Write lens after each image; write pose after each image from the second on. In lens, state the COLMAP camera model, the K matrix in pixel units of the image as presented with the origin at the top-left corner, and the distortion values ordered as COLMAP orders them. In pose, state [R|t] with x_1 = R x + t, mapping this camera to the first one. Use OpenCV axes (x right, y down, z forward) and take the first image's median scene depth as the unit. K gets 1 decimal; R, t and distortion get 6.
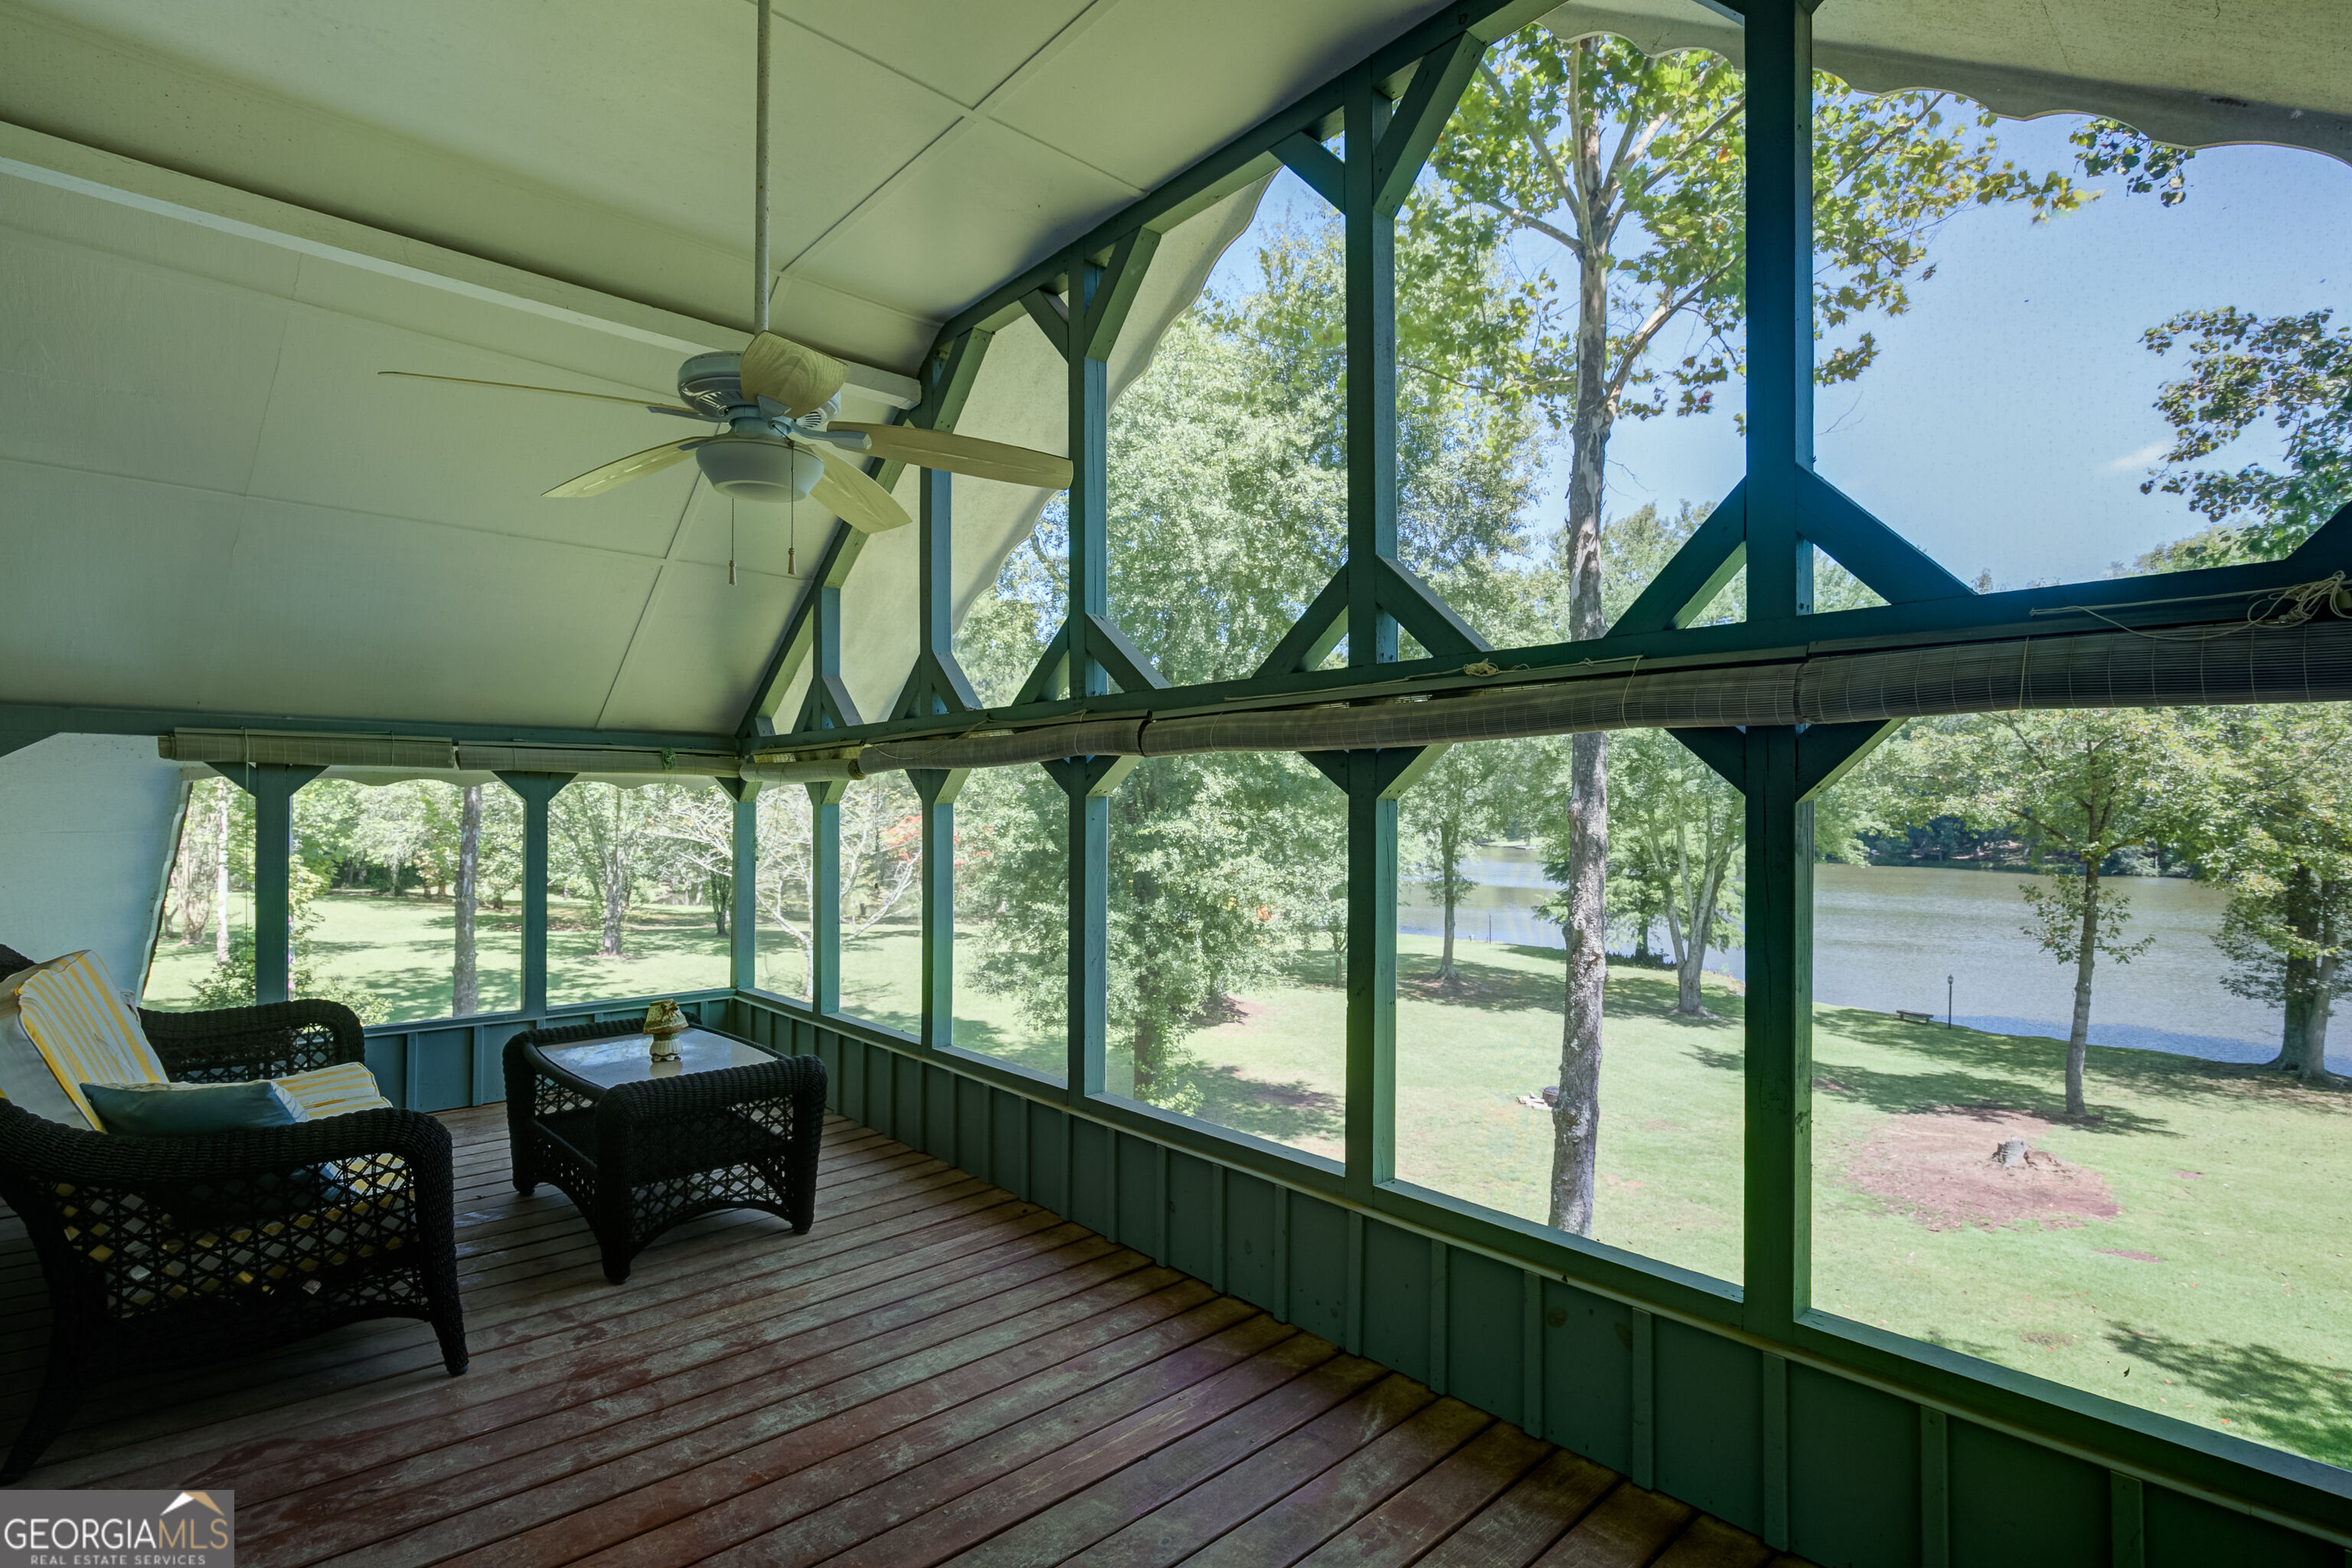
lens RADIAL K [[1104.4, 0, 1186.3], [0, 1104.4, 797.1], [0, 0, 1]] dist [-0.008820, 0.003247]
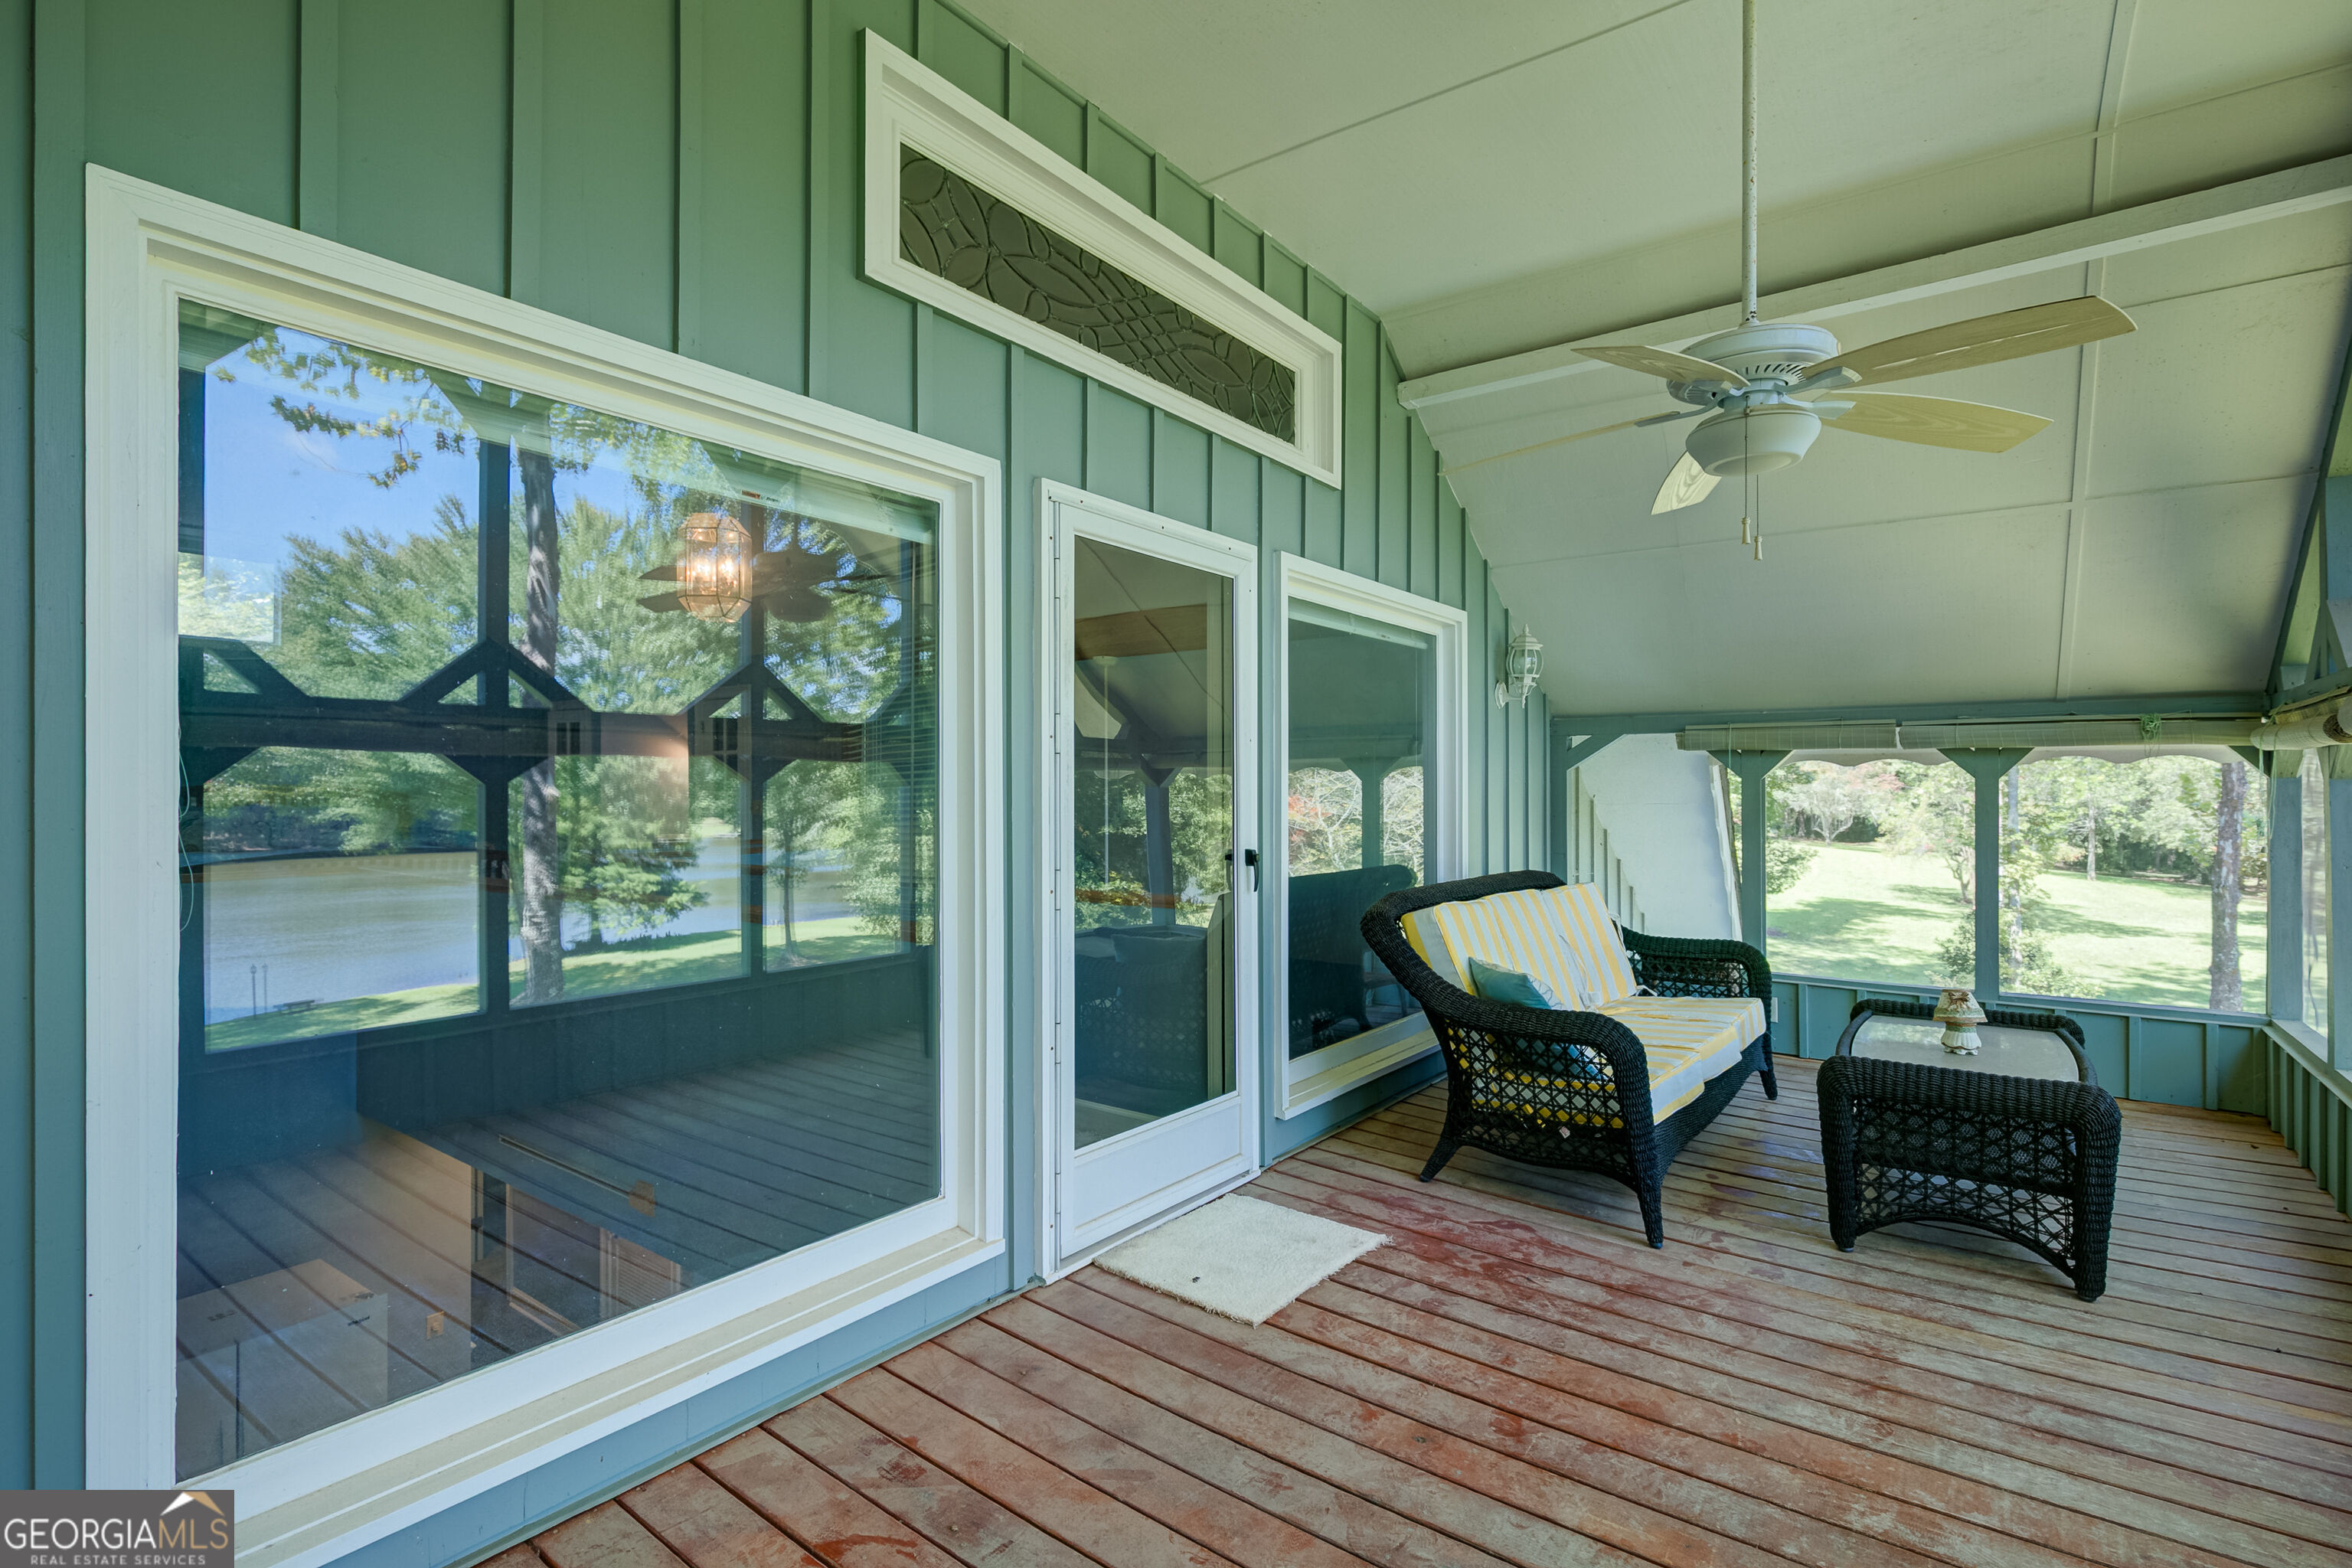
lens RADIAL K [[1104.4, 0, 1245.9], [0, 1104.4, 784.6], [0, 0, 1]] dist [-0.008820, 0.003247]
pose [[0.219774, -0.005727, -0.975534, 0.334224], [0.010831, 0.999935, -0.003430, 0.007997], [0.975491, -0.009812, 0.219821, 0.225319]]
